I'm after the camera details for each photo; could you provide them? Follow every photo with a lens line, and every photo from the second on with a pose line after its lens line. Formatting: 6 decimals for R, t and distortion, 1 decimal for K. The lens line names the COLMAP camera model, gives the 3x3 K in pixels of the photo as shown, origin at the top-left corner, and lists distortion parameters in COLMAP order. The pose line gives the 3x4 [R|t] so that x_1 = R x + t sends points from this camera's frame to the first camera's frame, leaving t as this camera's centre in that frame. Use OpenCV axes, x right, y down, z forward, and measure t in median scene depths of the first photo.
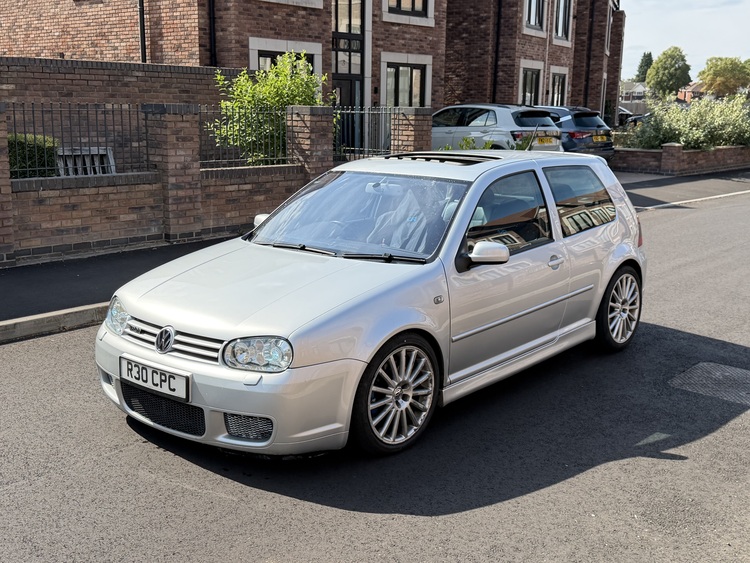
lens RADIAL K [[881.0, 0, 375.0], [0, 881.0, 281.5], [0, 0, 1]] dist [0.229598, -0.581948]
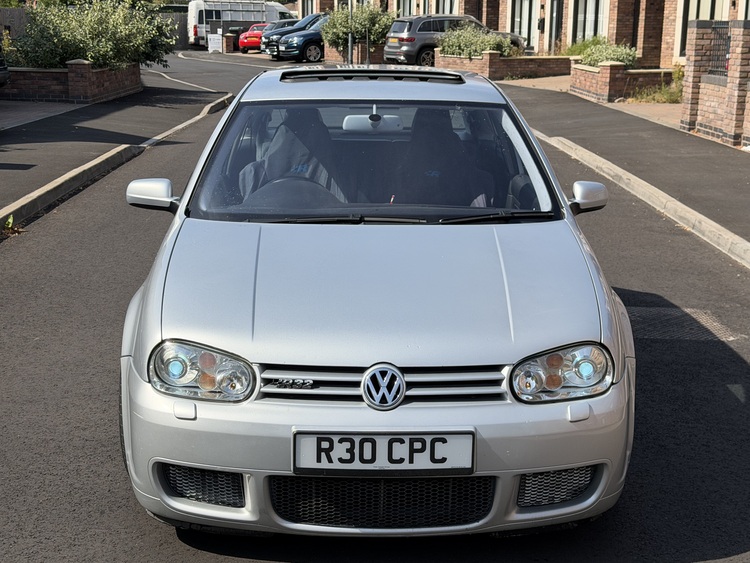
lens RADIAL K [[1184.2, 0, 375.0], [0, 1184.2, 281.5], [0, 0, 1]] dist [0.172764, -0.171276]
pose [[0.747003, -0.145024, 0.648811, -0.754088], [0.127378, 0.989058, 0.074421, -0.065710], [-0.652504, 0.027051, 0.757302, 0.394148]]
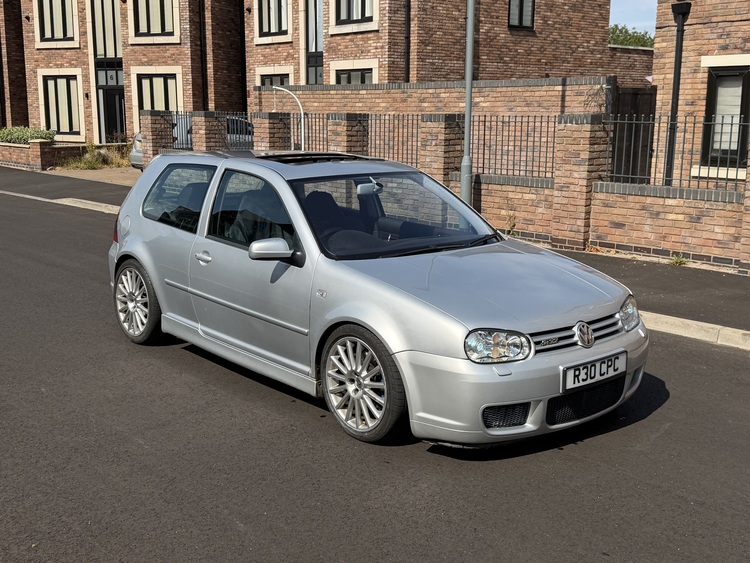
lens RADIAL K [[881.0, 0, 375.0], [0, 881.0, 281.5], [0, 0, 1]] dist [0.229598, -0.581948]
pose [[0.150769, -0.197624, 0.968614, -1.277644], [0.190150, 0.967315, 0.167761, -0.217559], [-0.970109, 0.158889, 0.183419, 1.040754]]
